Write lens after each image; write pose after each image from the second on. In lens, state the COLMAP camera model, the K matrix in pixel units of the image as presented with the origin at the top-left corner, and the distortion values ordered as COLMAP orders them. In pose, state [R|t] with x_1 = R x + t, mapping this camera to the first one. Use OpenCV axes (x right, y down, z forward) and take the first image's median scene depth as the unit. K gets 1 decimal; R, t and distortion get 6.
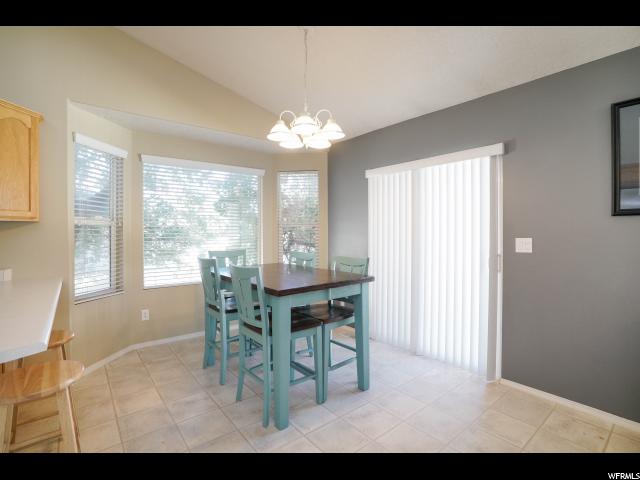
lens RADIAL K [[308.6, 0, 319.9], [0, 308.6, 239.1], [0, 0, 1]] dist [-0.036992, 0.005893]
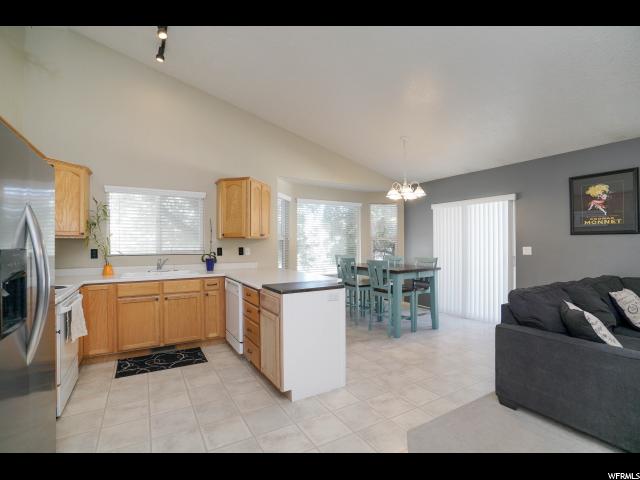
lens RADIAL K [[308.6, 0, 318.9], [0, 308.6, 242.9], [0, 0, 1]] dist [-0.036992, 0.005893]
pose [[0.989135, -0.002156, -0.146993, -0.271213], [-0.000481, 0.999840, -0.017901, 0.005833], [0.147008, 0.017778, 0.988976, -0.911489]]
